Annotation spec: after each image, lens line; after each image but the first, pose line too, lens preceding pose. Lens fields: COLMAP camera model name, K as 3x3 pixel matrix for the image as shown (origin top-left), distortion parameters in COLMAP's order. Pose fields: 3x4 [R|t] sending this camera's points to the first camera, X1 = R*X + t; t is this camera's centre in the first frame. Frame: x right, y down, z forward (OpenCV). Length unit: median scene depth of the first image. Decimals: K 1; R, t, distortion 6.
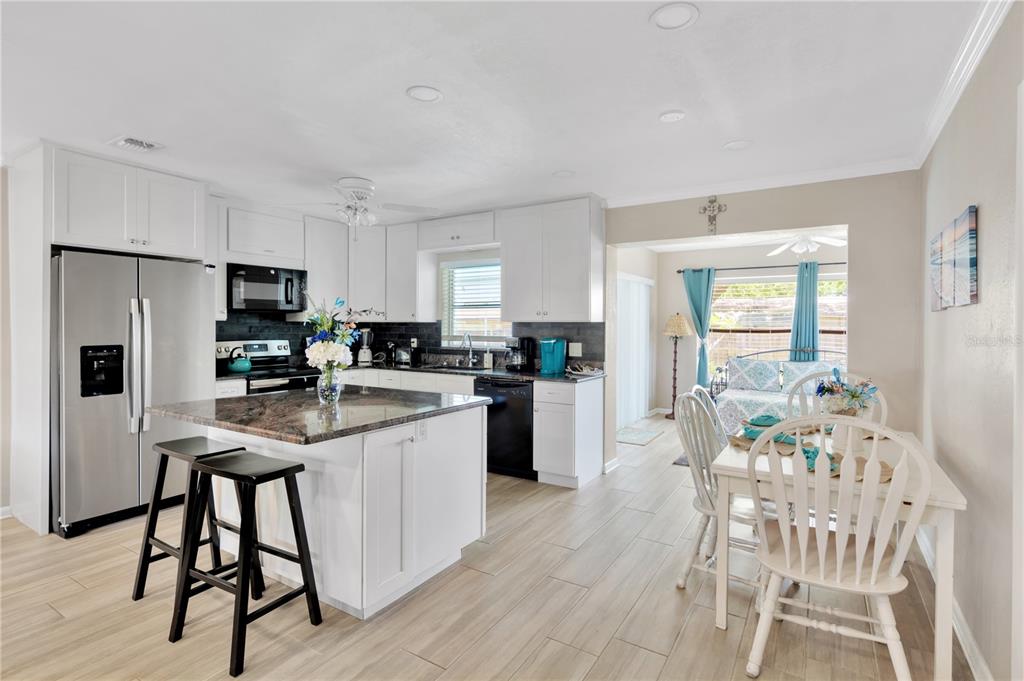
lens RADIAL K [[499.8, 0, 509.6], [0, 499.8, 335.3], [0, 0, 1]] dist [0.000243, -0.000017]
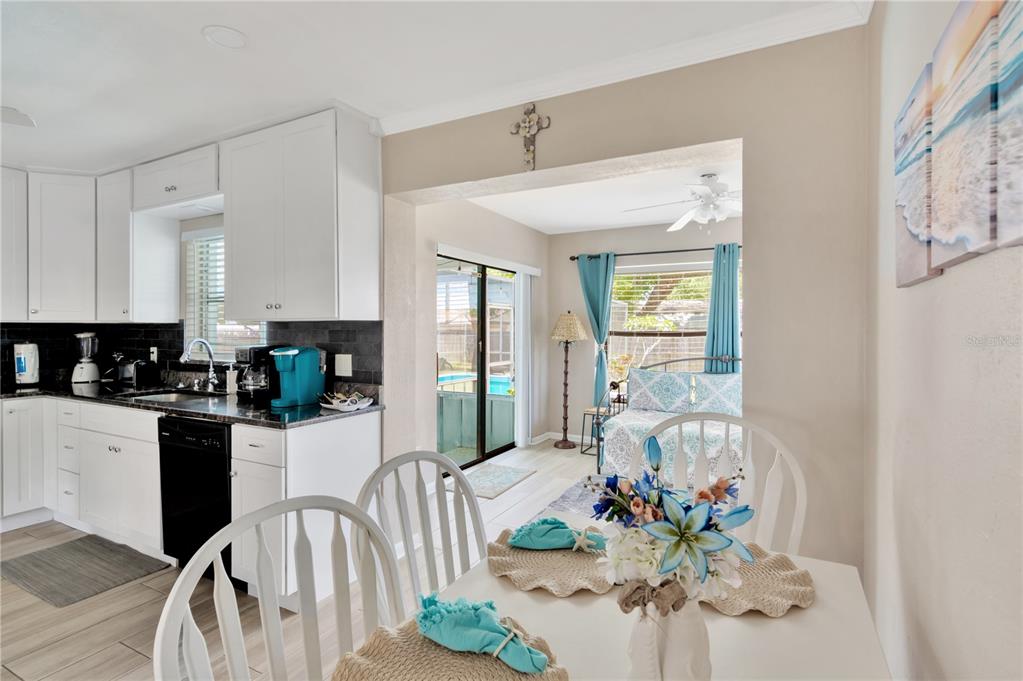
lens RADIAL K [[497.2, 0, 511.5], [0, 497.2, 340.5], [0, 0, 1]] dist [0.000593, 0.000105]
pose [[0.997349, -0.004901, 0.072597, 0.246412], [0.004621, 0.999981, 0.004026, -0.003044], [-0.072616, -0.003679, 0.997353, 0.304965]]
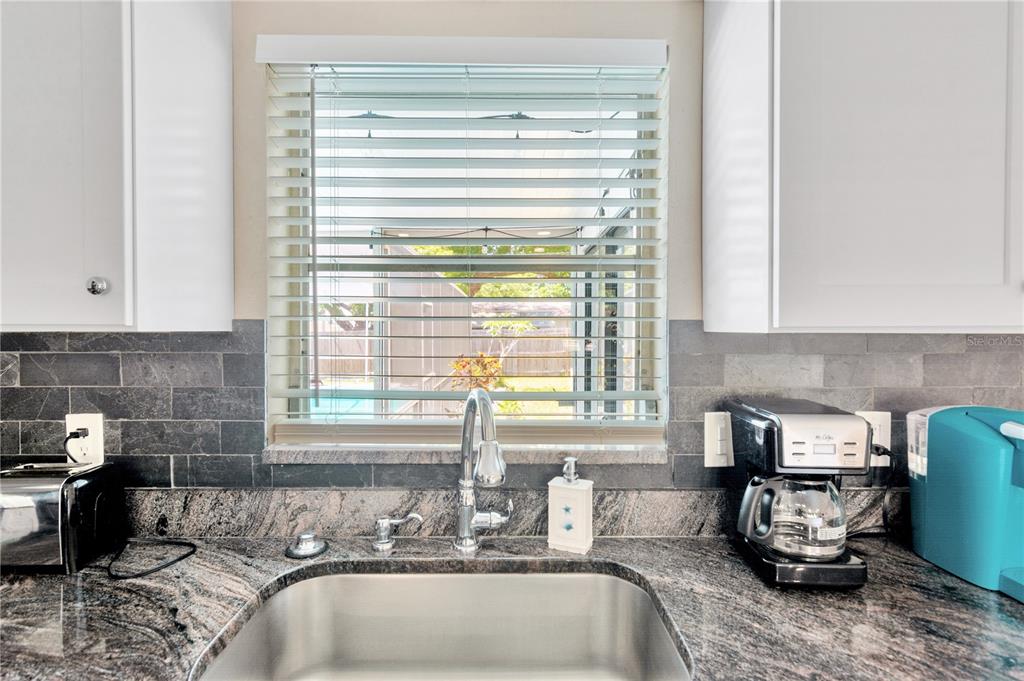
lens RADIAL K [[497.7, 0, 512.0], [0, 497.7, 340.5], [0, 0, 1]] dist [0.000593, 0.000105]
pose [[0.847134, -0.006916, 0.531334, -0.156932], [0.018702, 0.999684, -0.016805, -0.016263], [-0.531050, 0.024173, 0.846995, 0.764286]]
